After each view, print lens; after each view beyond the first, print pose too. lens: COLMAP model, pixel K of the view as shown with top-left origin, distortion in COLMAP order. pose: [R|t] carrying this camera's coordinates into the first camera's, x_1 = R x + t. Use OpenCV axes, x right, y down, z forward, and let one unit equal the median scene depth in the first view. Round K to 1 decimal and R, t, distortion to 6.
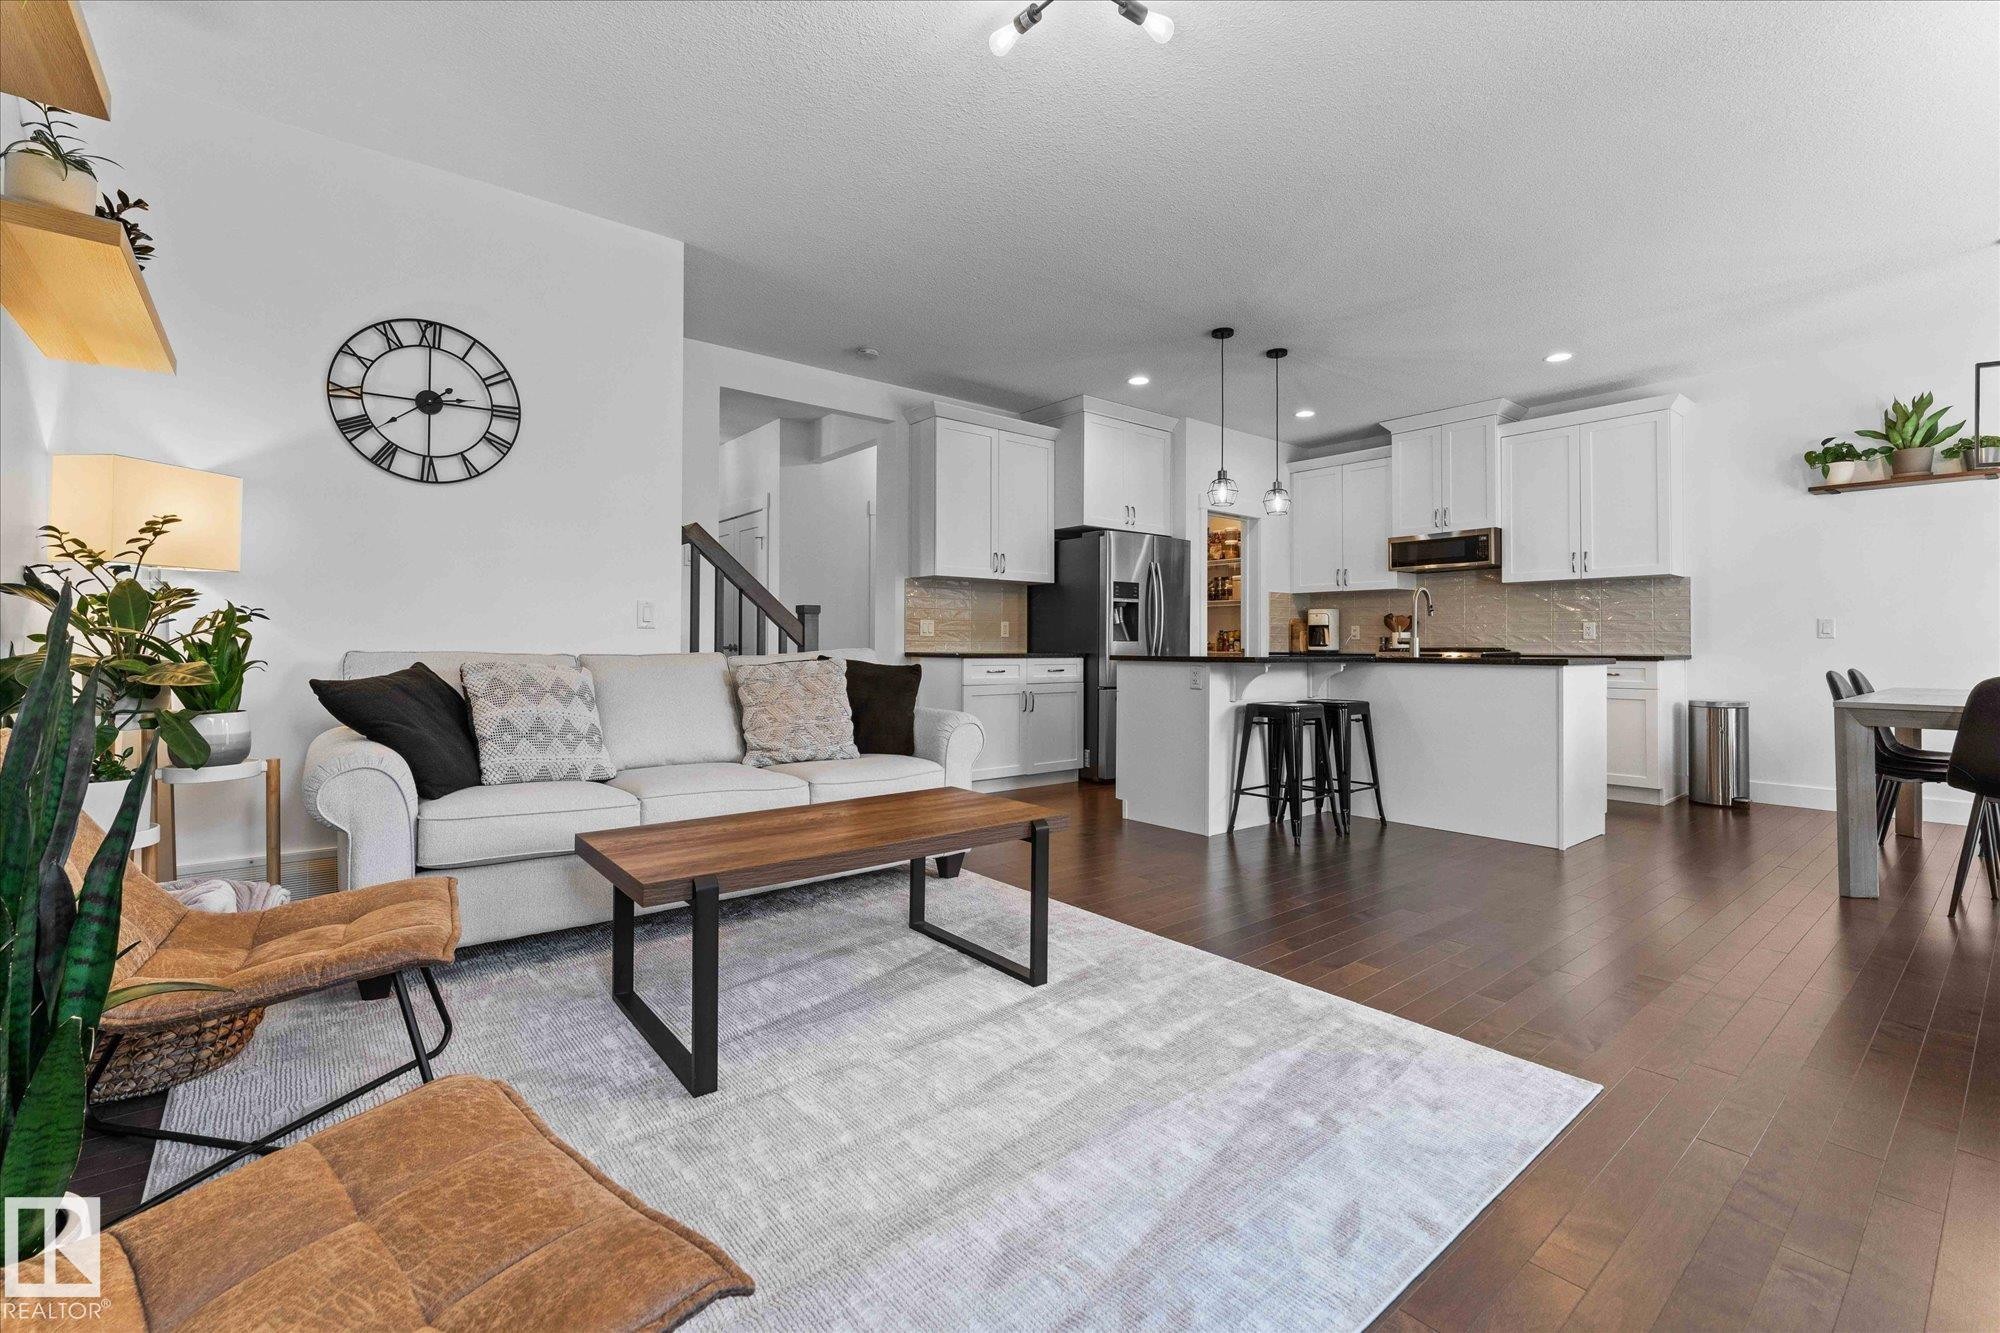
lens RADIAL K [[867.8, 0, 1000.6], [0, 867.8, 636.0], [0, 0, 1]] dist [0.002010, 0.000201]
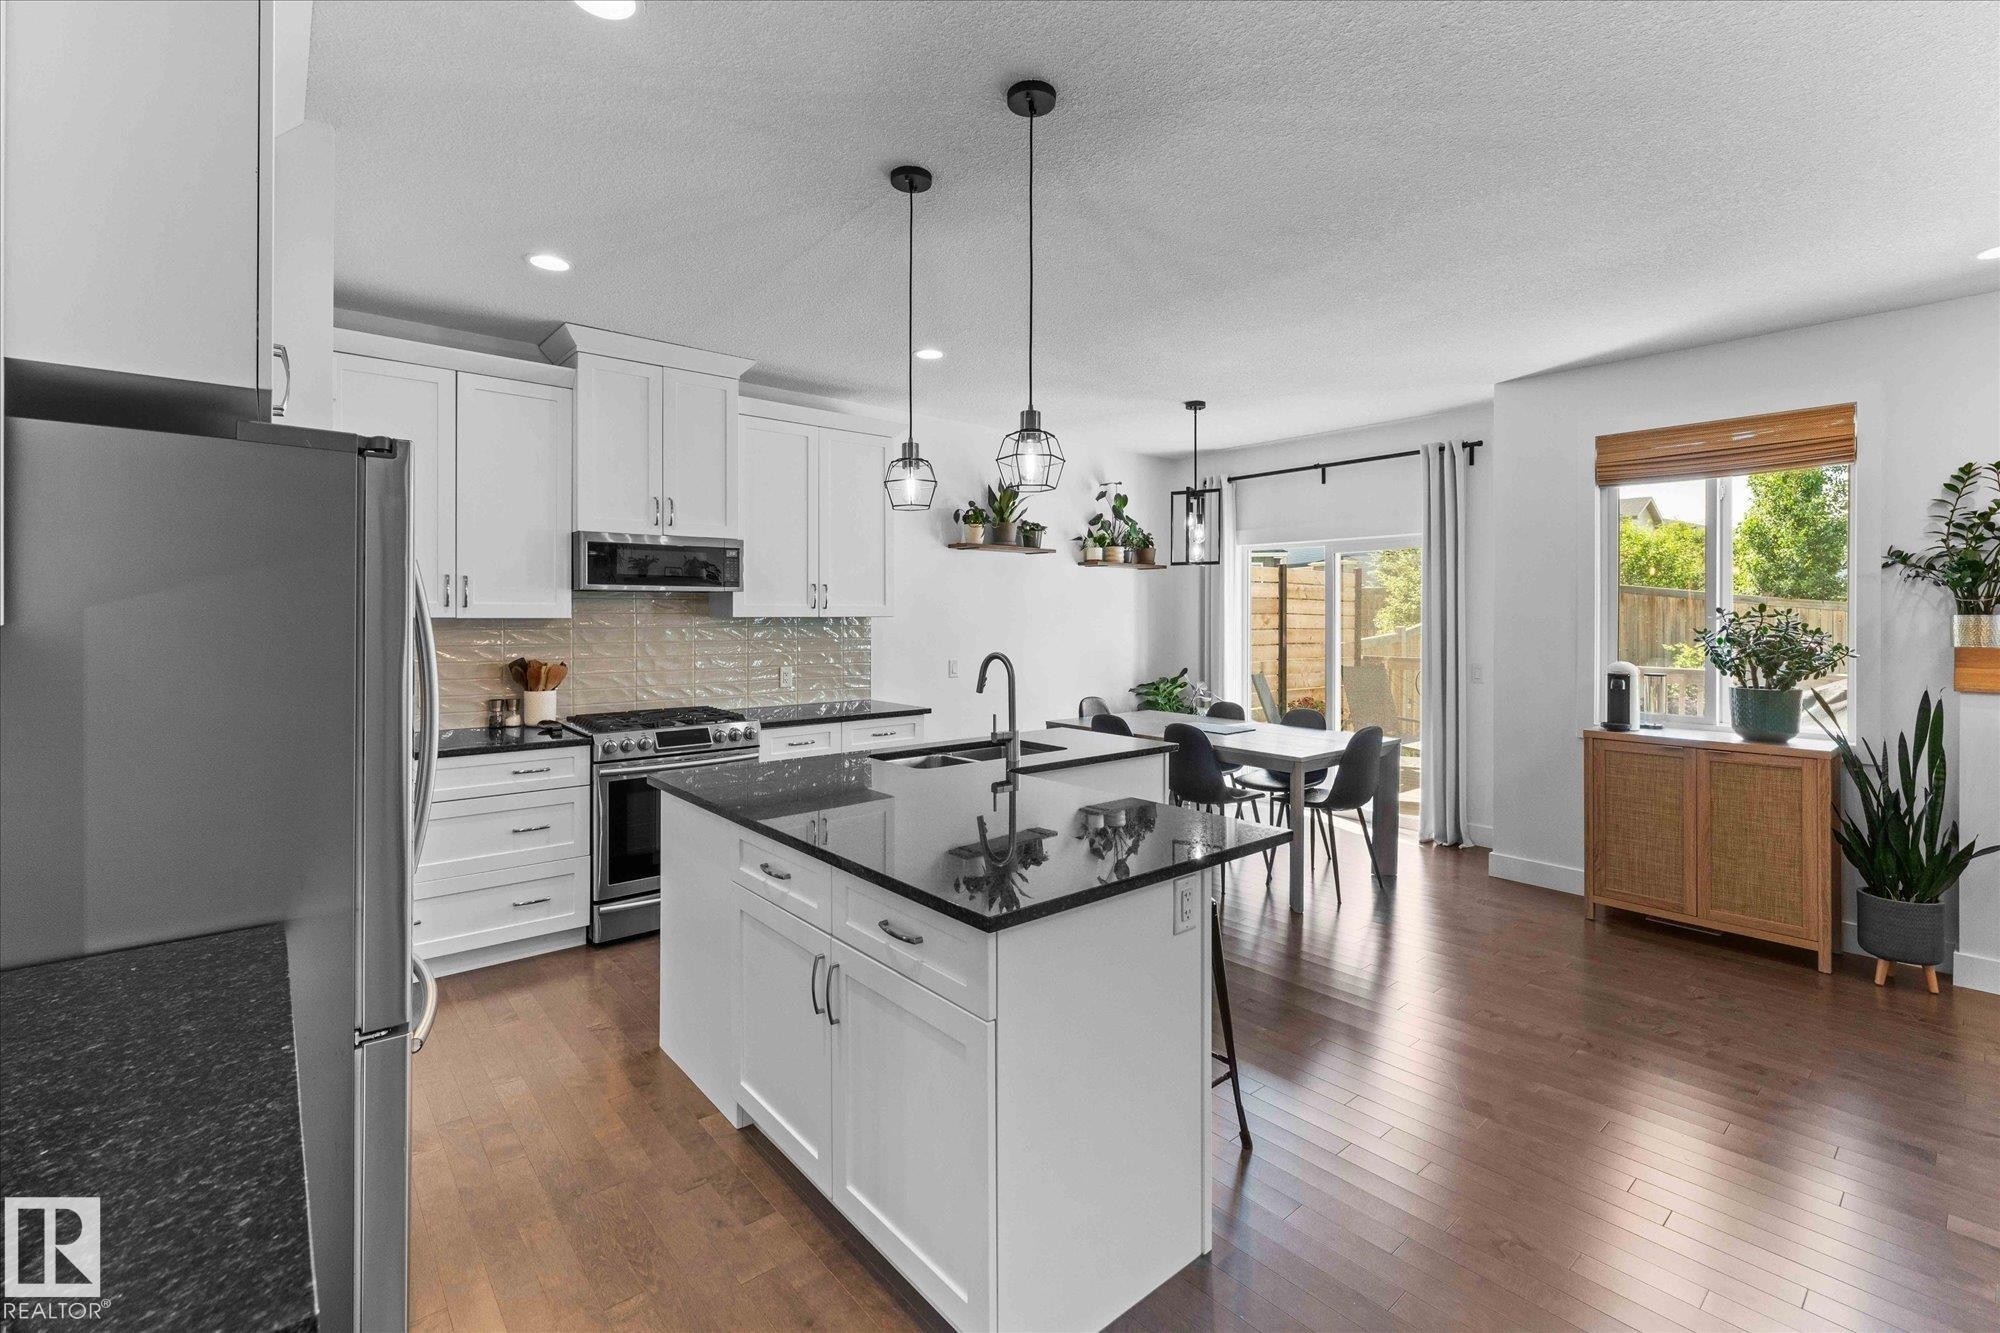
lens RADIAL K [[874.8, 0, 1003.9], [0, 874.8, 619.0], [0, 0, 1]] dist [-0.000989, -0.000031]
pose [[-0.014670, -0.011238, 0.999829, -0.165966], [-0.015645, 0.999817, 0.011008, -0.082069], [-0.999770, -0.015481, -0.014843, 0.906195]]
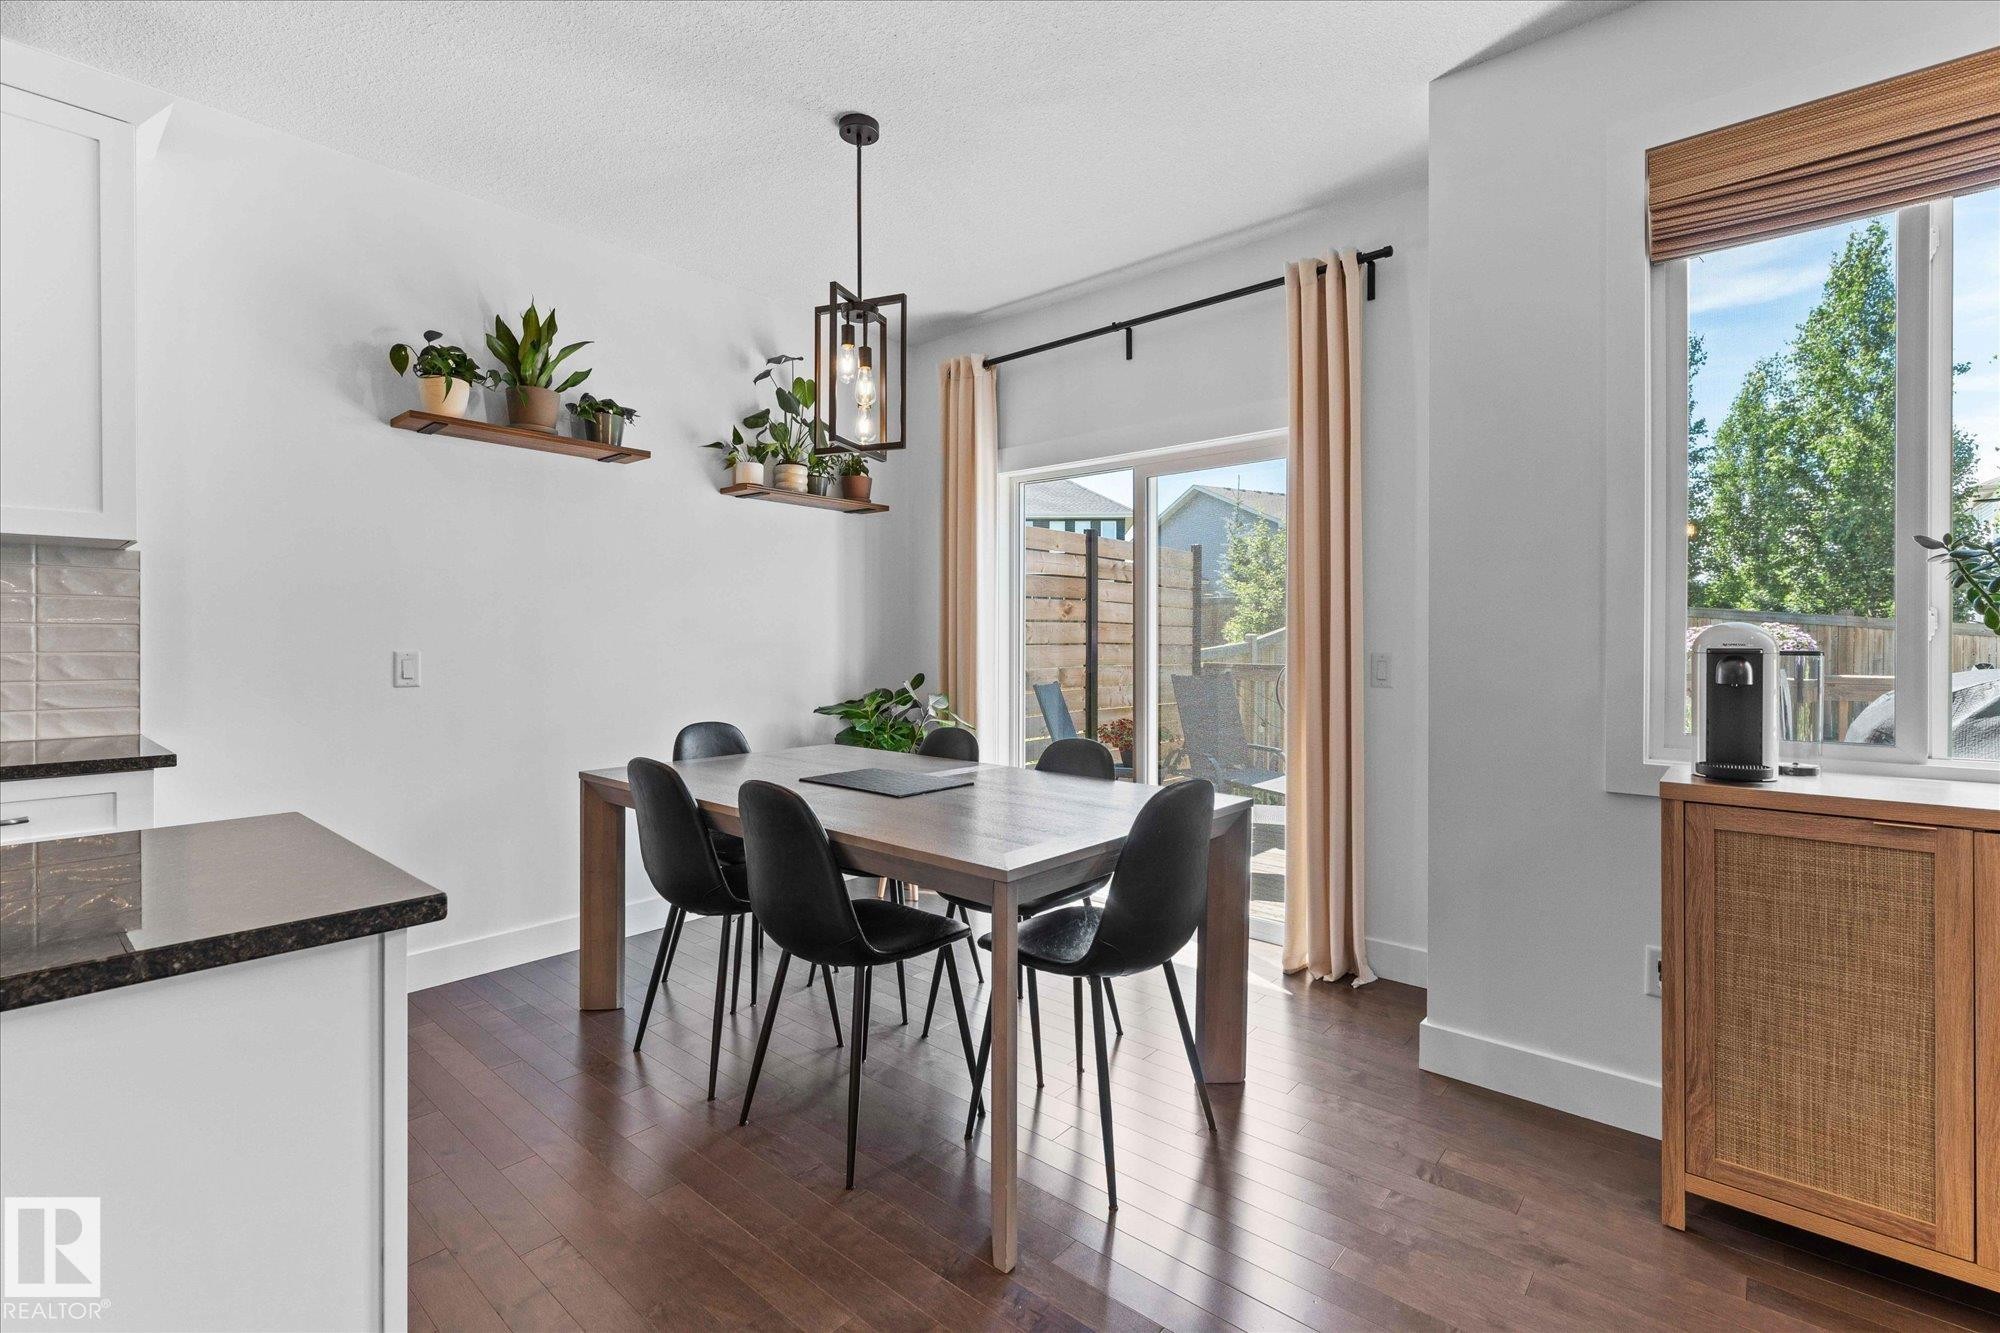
lens RADIAL K [[887.6, 0, 1001.3], [0, 887.6, 646.1], [0, 0, 1]] dist [0.000311, -0.000251]
pose [[-0.165250, -0.011650, 0.986183, 0.306078], [-0.016488, 0.999823, 0.009048, -0.033750], [-0.986114, -0.014765, -0.165413, 0.682927]]
